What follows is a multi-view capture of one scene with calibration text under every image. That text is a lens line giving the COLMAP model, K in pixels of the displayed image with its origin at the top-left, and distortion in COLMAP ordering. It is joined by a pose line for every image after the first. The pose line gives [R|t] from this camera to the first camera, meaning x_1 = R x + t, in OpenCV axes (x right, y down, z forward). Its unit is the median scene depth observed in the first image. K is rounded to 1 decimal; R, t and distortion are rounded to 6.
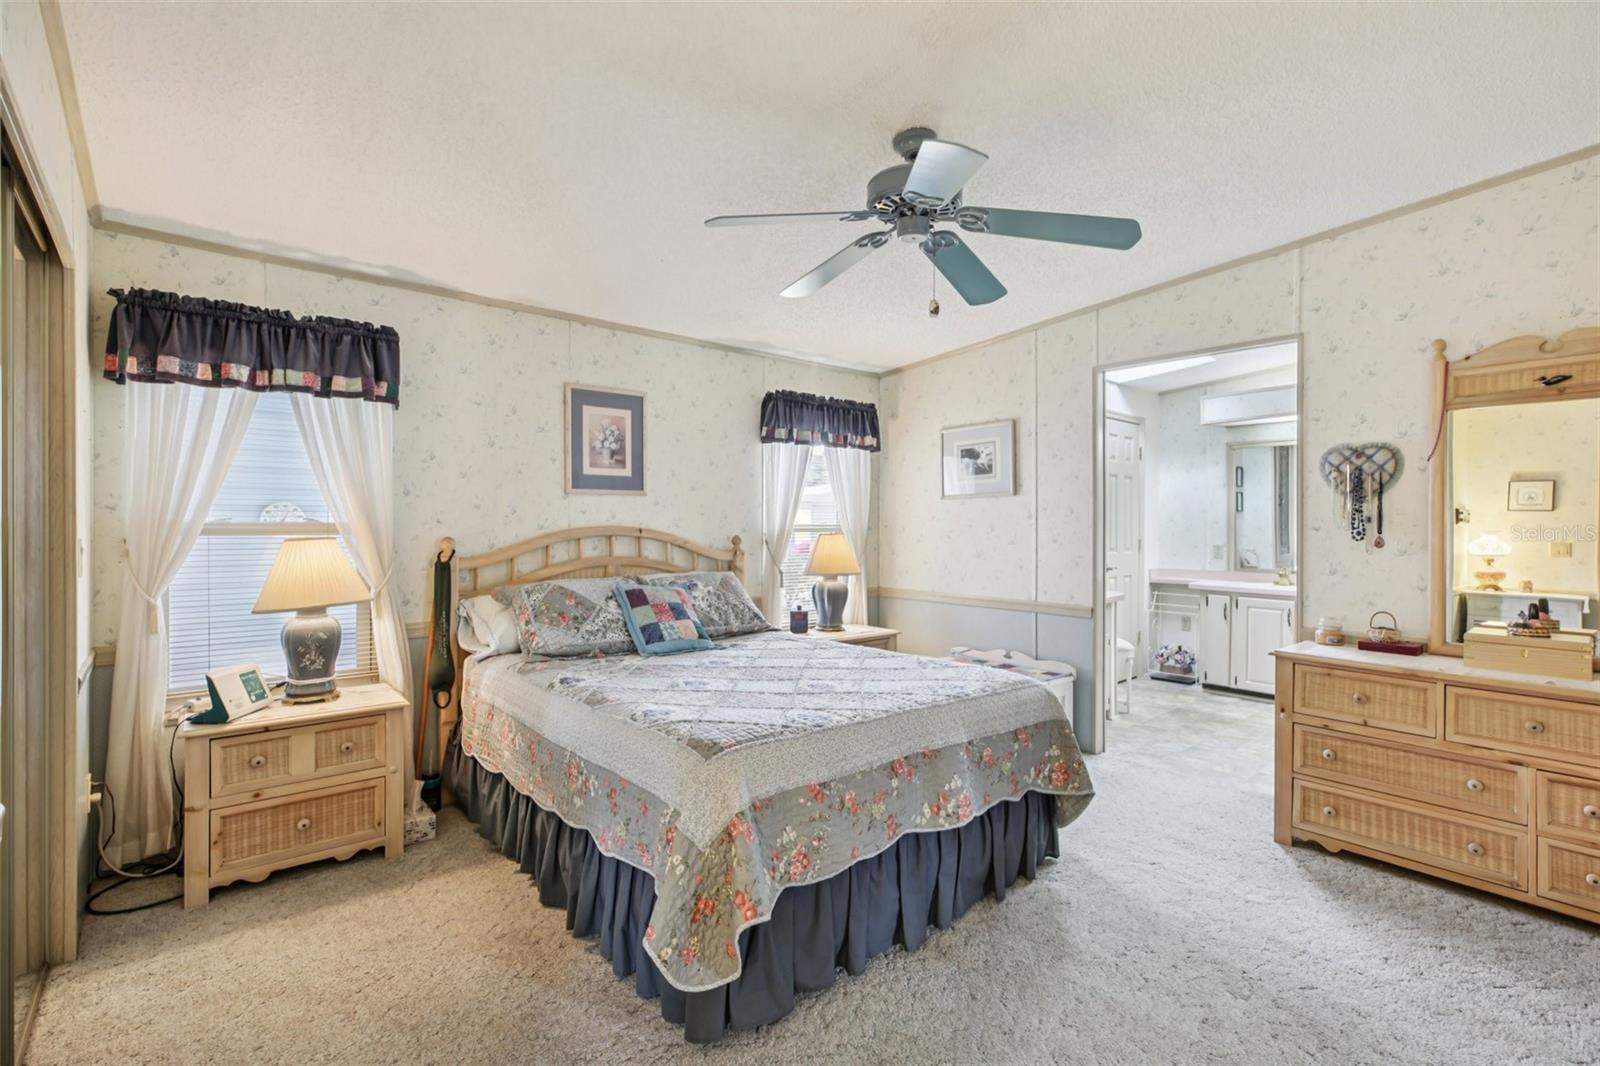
lens RADIAL K [[725.2, 0, 771.8], [0, 725.2, 528.2], [0, 0, 1]] dist [-0.020829, 0.005908]
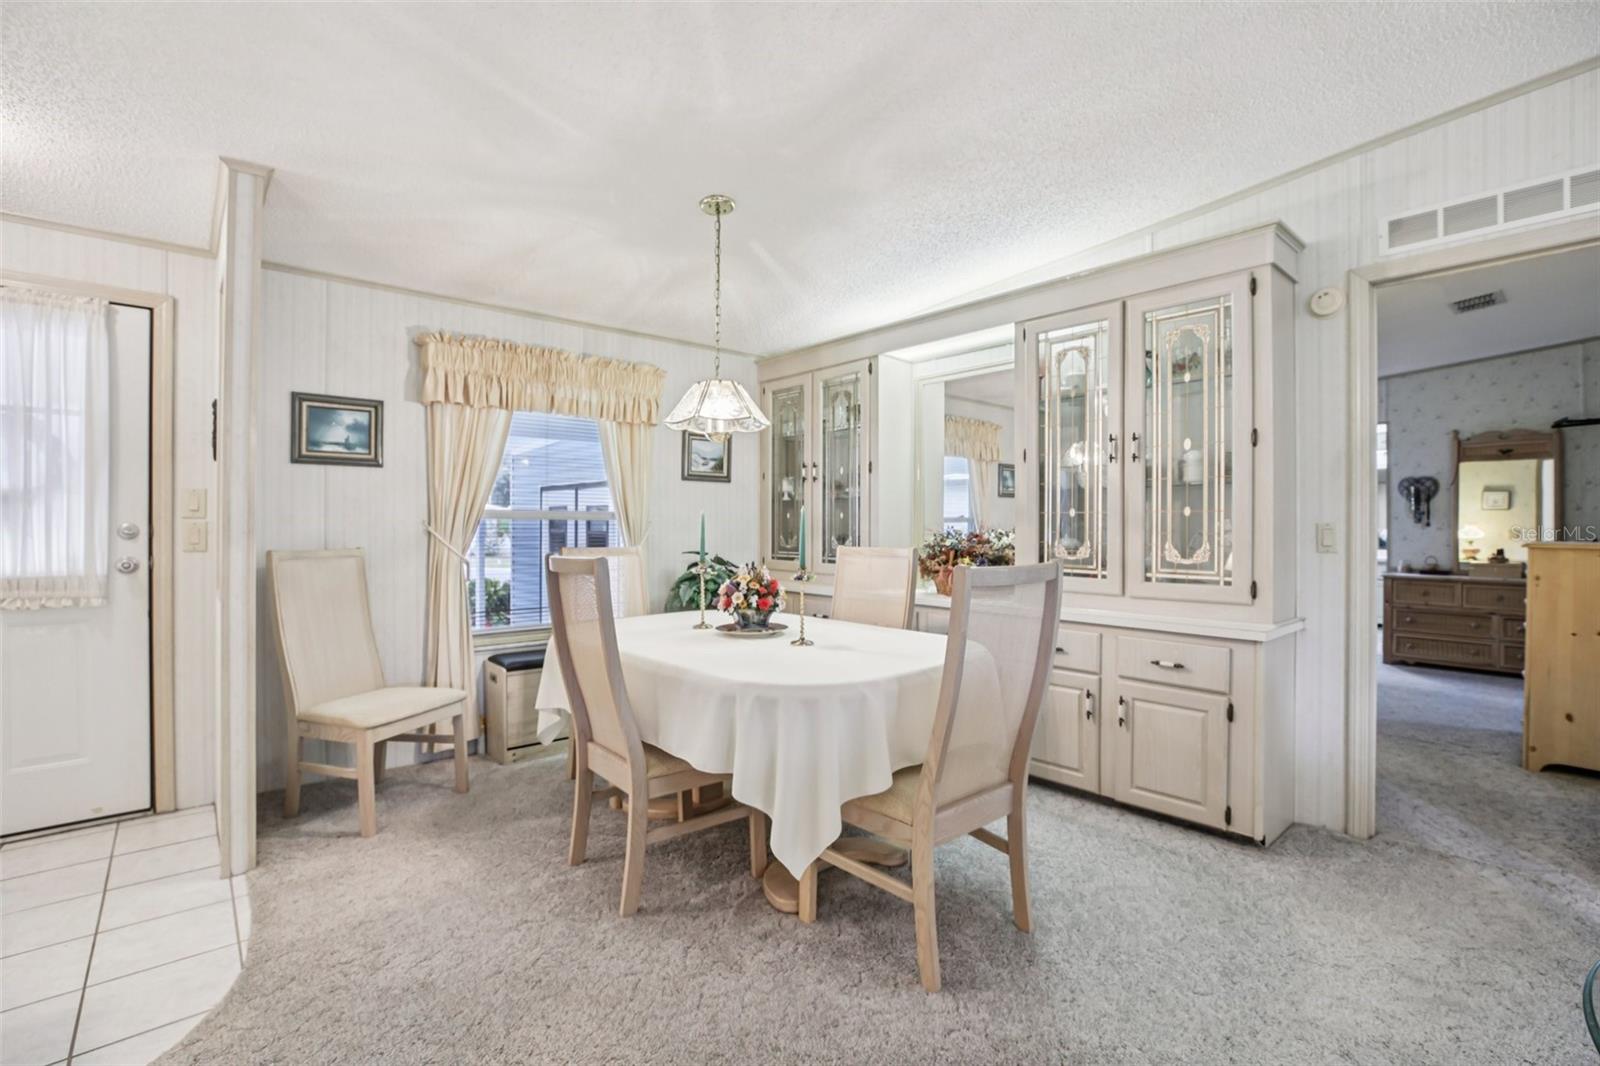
lens RADIAL K [[725.2, 0, 801.5], [0, 725.2, 528.7], [0, 0, 1]] dist [-0.020829, 0.005908]
pose [[0.998931, -0.002379, 0.046161, -0.489997], [0.002559, 0.999989, -0.003843, 0.016846], [-0.046152, 0.003957, 0.998927, -0.458569]]
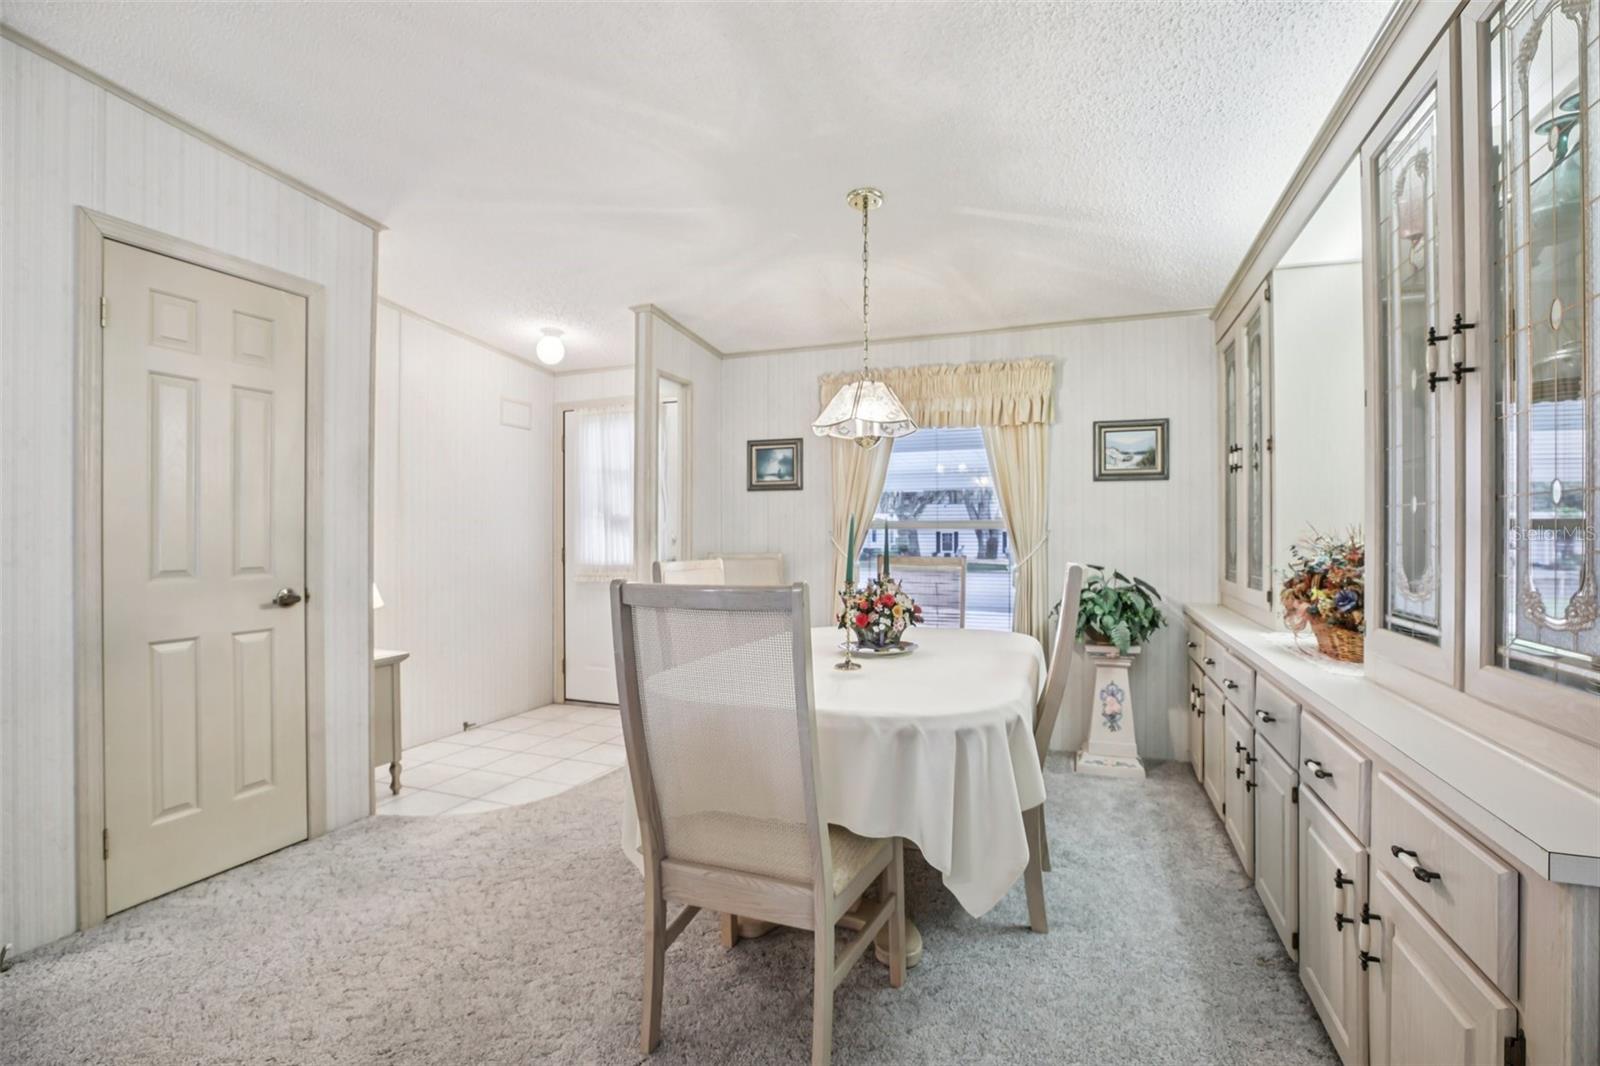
lens RADIAL K [[725.2, 0, 795.2], [0, 725.2, 525.3], [0, 0, 1]] dist [-0.020829, 0.005908]
pose [[0.523581, -0.020285, -0.851734, -0.194164], [-0.005580, 0.999613, -0.027237, 0.020879], [0.851958, 0.019014, 0.523266, -0.276292]]
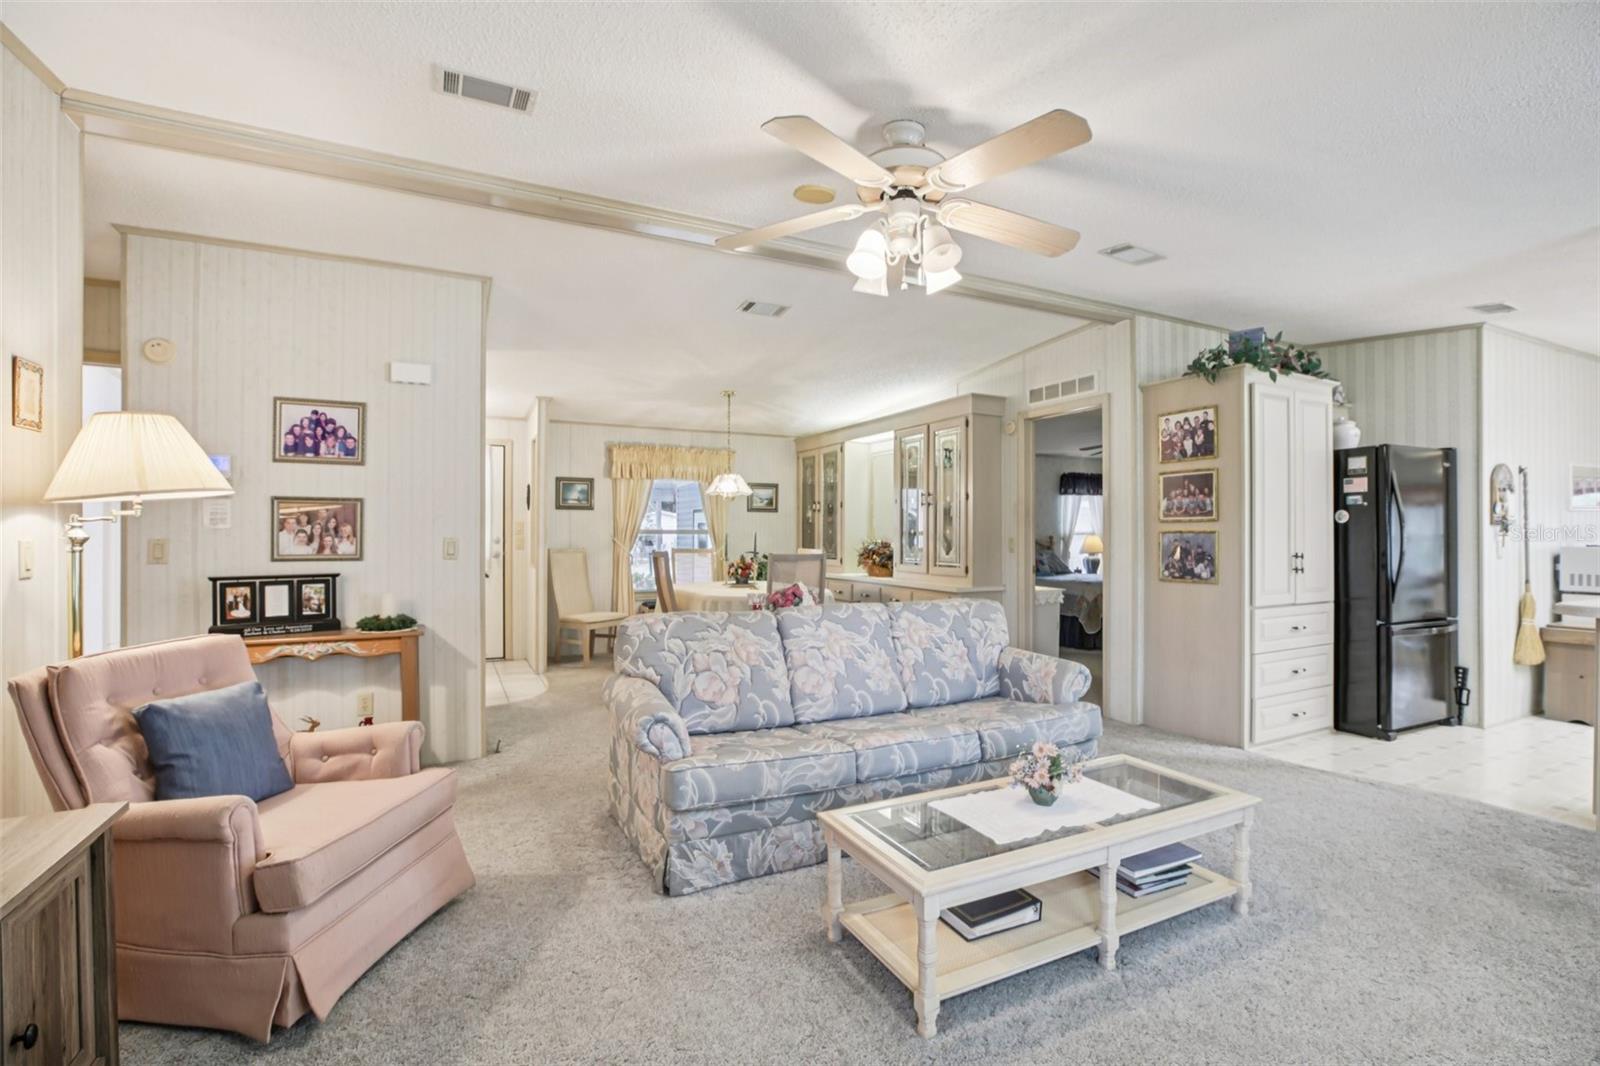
lens RADIAL K [[725.2, 0, 801.9], [0, 725.2, 535.7], [0, 0, 1]] dist [-0.020829, 0.005908]
pose [[0.977401, -0.002101, -0.211382, -0.221470], [0.000960, 0.999984, -0.005501, 0.015177], [0.211390, 0.005174, 0.977388, -0.941829]]
